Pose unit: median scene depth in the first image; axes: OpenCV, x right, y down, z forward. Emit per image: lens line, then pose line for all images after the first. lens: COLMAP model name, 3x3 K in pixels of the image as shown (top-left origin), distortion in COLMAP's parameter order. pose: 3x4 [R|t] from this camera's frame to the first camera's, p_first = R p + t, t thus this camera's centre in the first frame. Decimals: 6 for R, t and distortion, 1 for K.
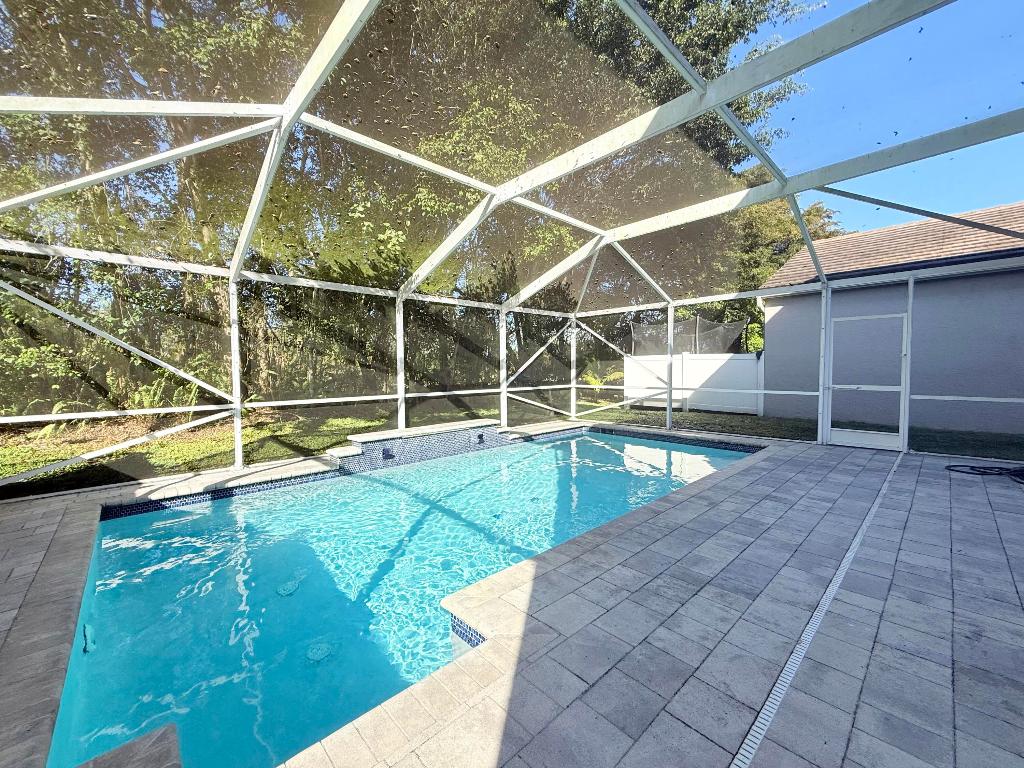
lens RADIAL K [[407.8, 0, 512.5], [0, 407.8, 386.9], [0, 0, 1]] dist [-0.001221, 0.000602]
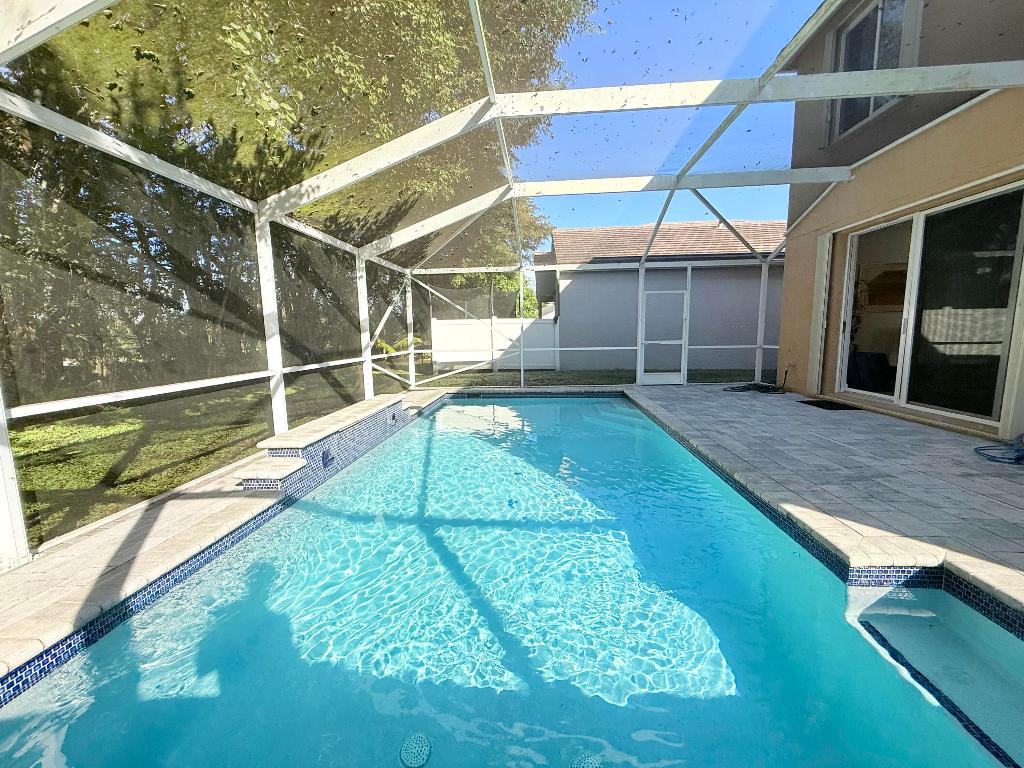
lens RADIAL K [[407.8, 0, 513.0], [0, 407.8, 383.0], [0, 0, 1]] dist [-0.001221, 0.000602]
pose [[0.739660, -0.088001, 0.667202, -0.464033], [0.043489, 0.995592, 0.083103, 0.002270], [-0.671574, -0.032452, 0.740227, 0.294710]]
